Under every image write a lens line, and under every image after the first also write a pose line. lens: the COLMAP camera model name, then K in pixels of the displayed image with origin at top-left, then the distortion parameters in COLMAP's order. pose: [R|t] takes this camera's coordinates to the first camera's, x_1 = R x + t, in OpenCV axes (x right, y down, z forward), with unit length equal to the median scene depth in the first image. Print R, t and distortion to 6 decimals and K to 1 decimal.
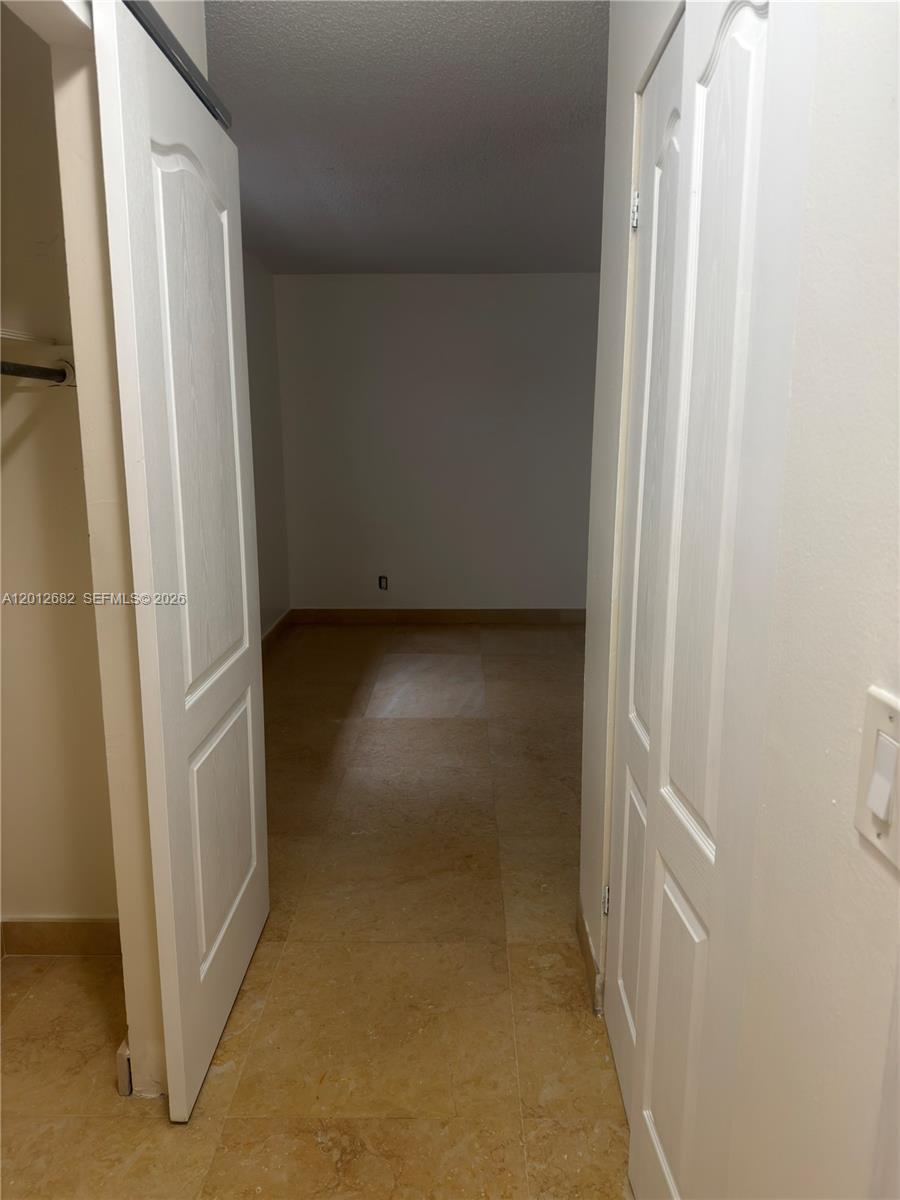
lens RADIAL K [[854.7, 0, 448.2], [0, 854.7, 595.7], [0, 0, 1]] dist [0.042911, -0.050535]
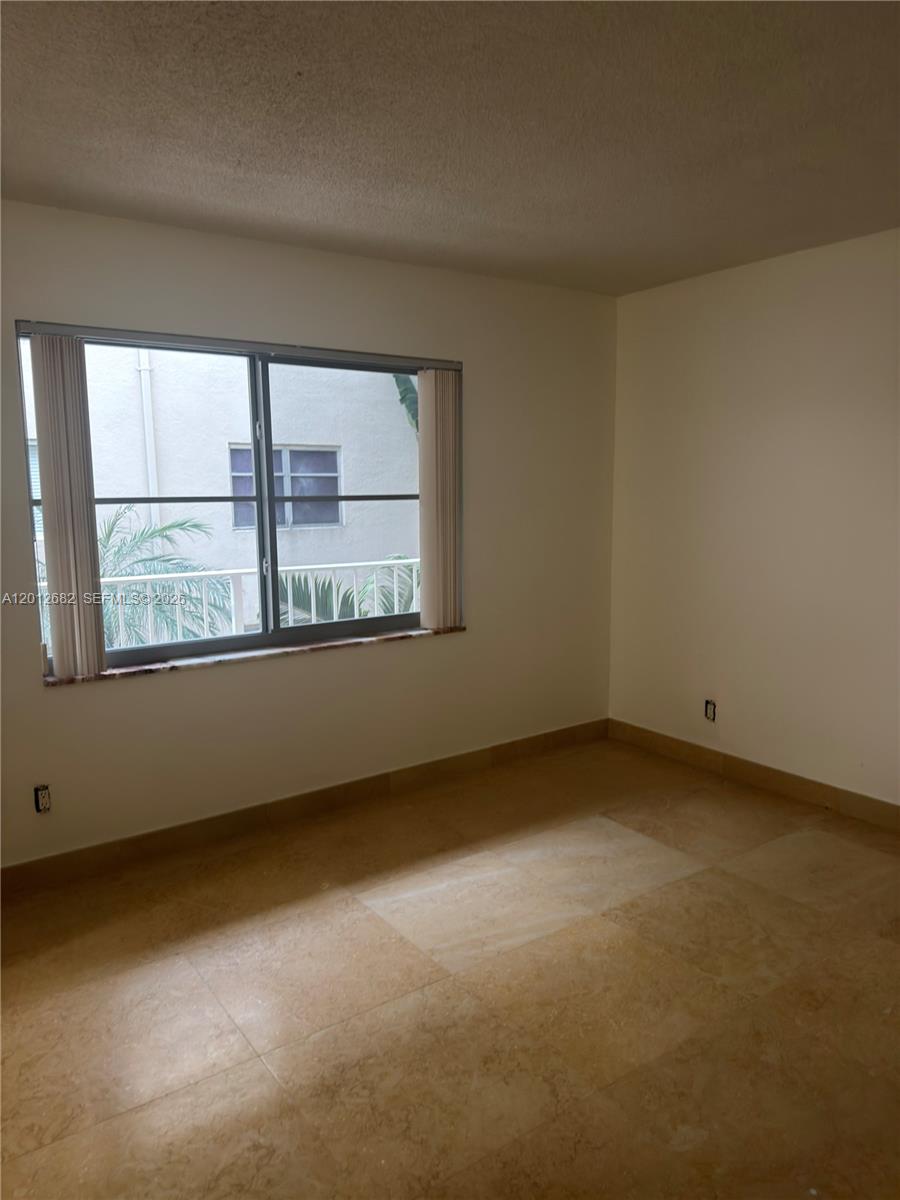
lens RADIAL K [[854.7, 0, 451.1], [0, 854.7, 601.7], [0, 0, 1]] dist [0.042911, -0.050535]
pose [[0.604069, 0.120636, -0.787749, 0.436021], [-0.153551, 0.987573, 0.033489, -0.121884], [0.781999, 0.100730, 0.615086, 0.534291]]
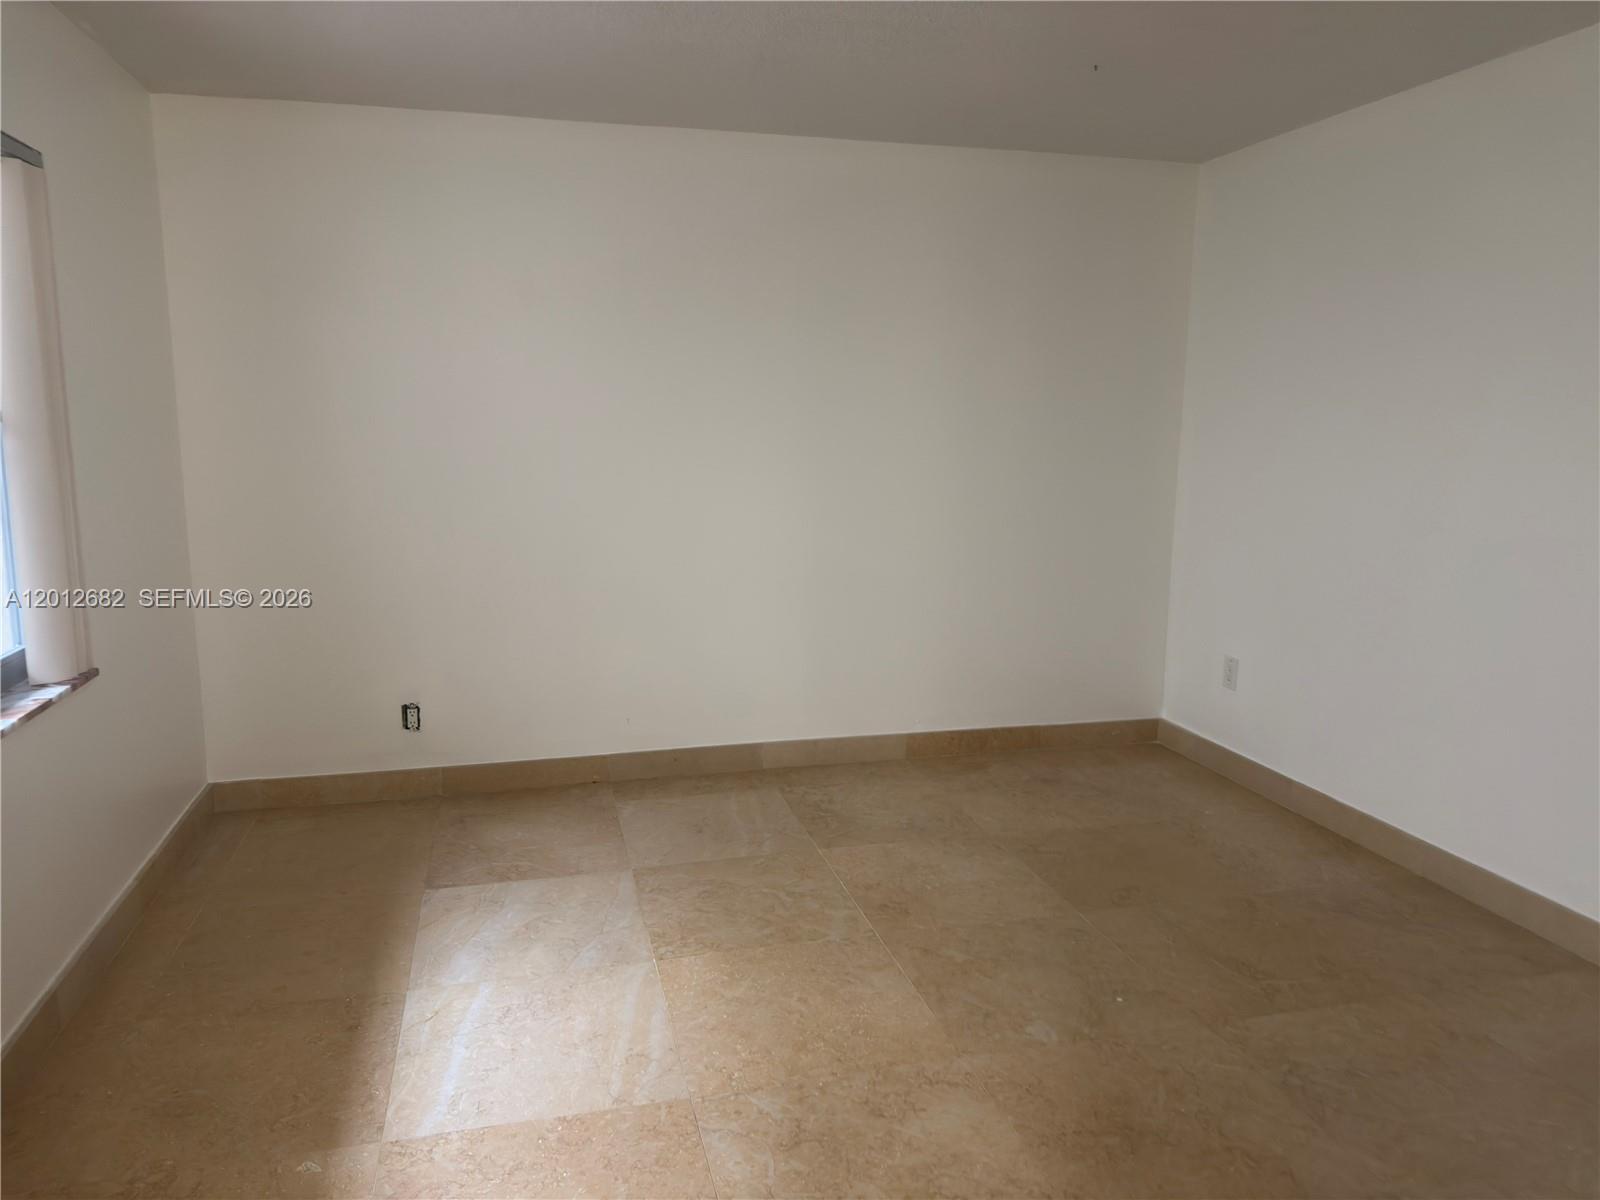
lens RADIAL K [[1139.5, 0, 797.0], [0, 1139.5, 600.2], [0, 0, 1]] dist [0.042911, -0.050535]
pose [[0.965941, -0.040032, 0.255648, -0.034889], [0.046431, 0.998740, -0.019045, -0.079909], [-0.254563, 0.030267, 0.966582, 0.383143]]
